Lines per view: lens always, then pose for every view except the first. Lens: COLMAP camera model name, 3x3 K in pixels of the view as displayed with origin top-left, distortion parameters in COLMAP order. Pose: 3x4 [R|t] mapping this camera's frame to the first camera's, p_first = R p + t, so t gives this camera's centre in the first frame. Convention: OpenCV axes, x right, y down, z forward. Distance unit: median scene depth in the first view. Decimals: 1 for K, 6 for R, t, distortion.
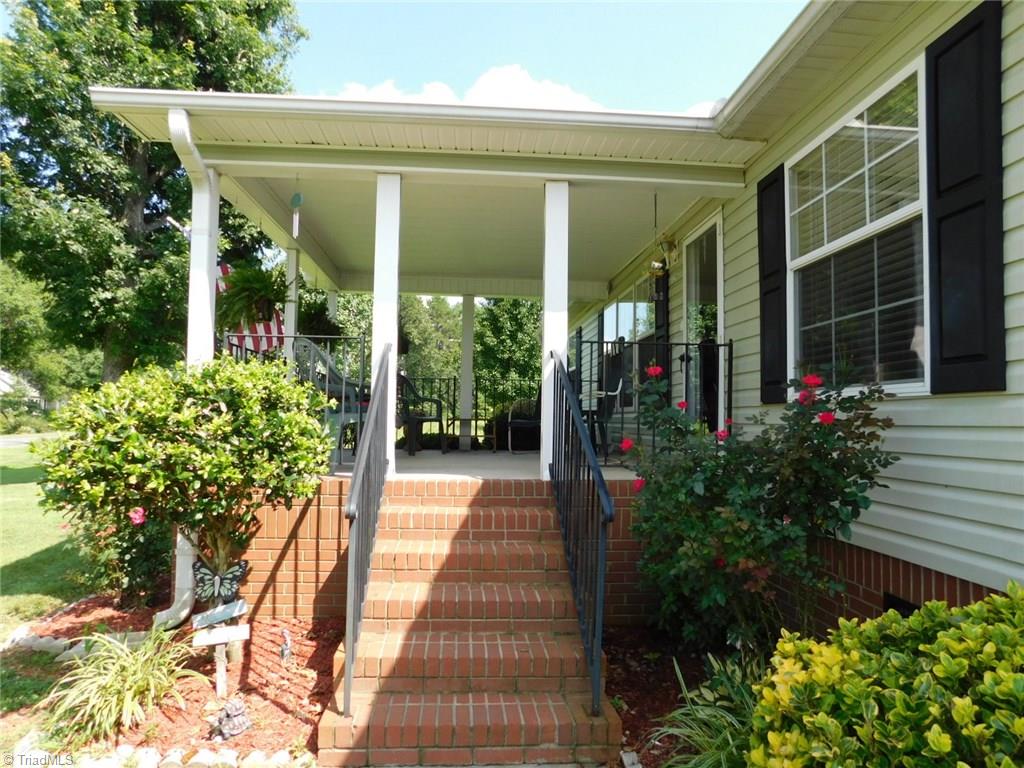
lens RADIAL K [[680.4, 0, 512.0], [0, 680.4, 384.0], [0, 0, 1]] dist [-0.073295, 0.059346]
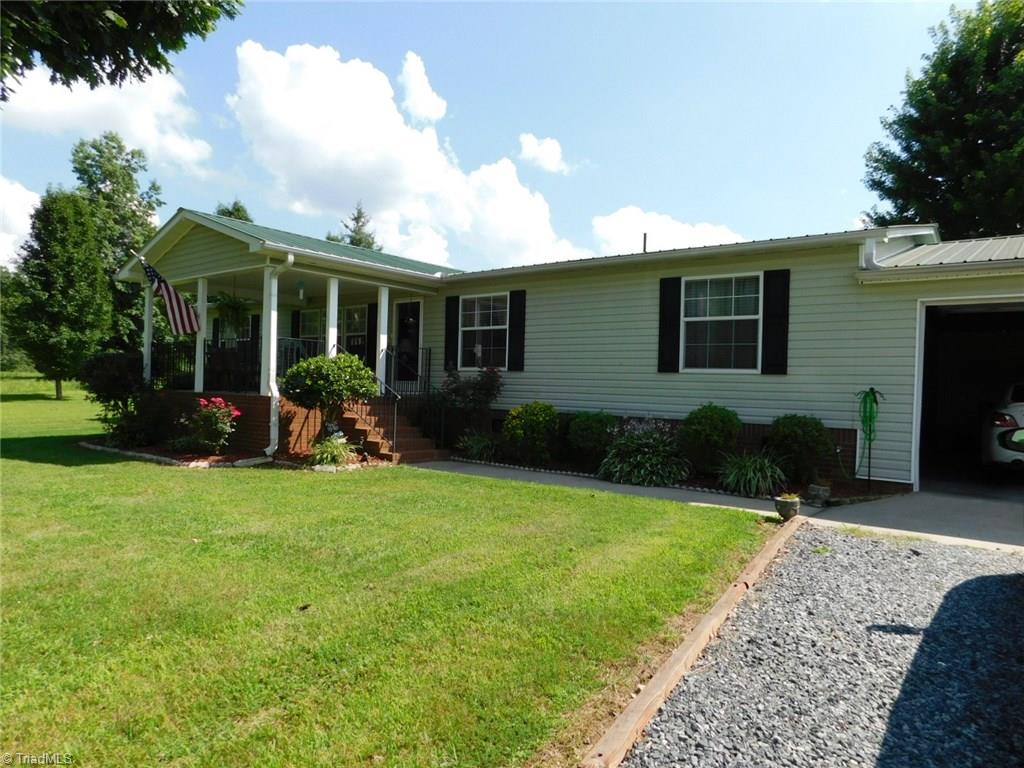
lens RADIAL K [[680.4, 0, 512.0], [0, 680.4, 384.0], [0, 0, 1]] dist [-0.073295, 0.059346]
pose [[0.676178, 0.002604, 0.736734, -0.292854], [-0.053484, 0.997529, 0.045562, -0.011226], [-0.734794, -0.070211, 0.674646, -0.228142]]
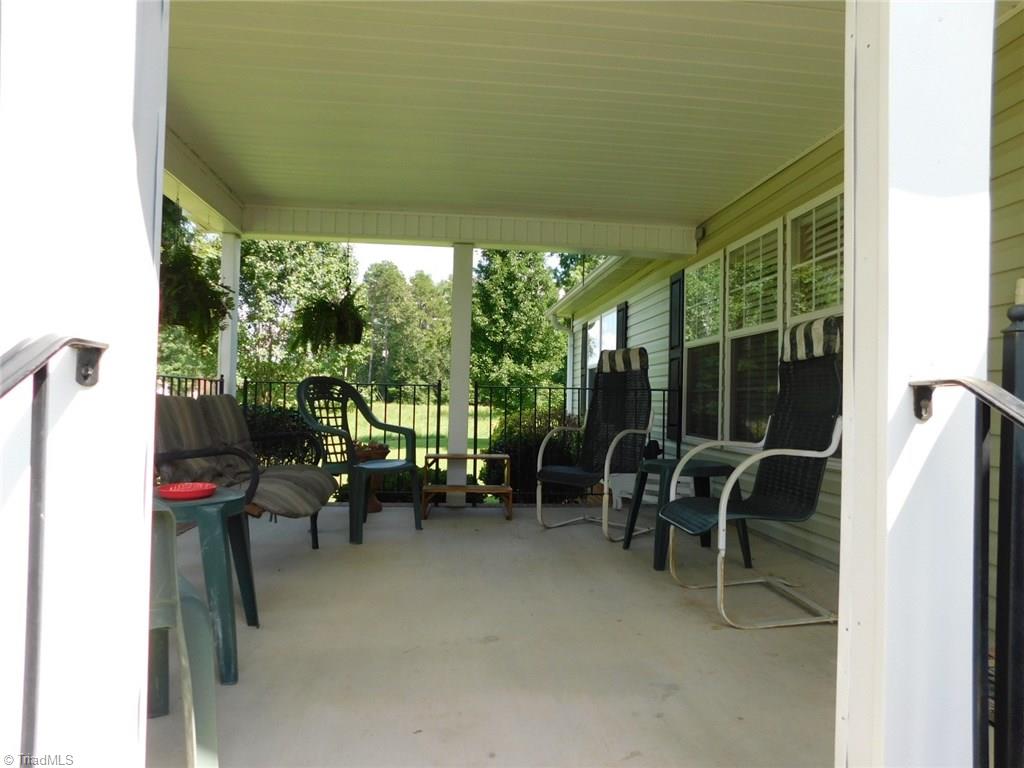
lens RADIAL K [[680.4, 0, 512.0], [0, 680.4, 384.0], [0, 0, 1]] dist [-0.073295, 0.059346]
pose [[0.999681, 0.007880, 0.024004, -0.012402], [-0.008594, 0.999520, 0.029765, -0.009532], [-0.023758, -0.029962, 0.999269, 0.143633]]
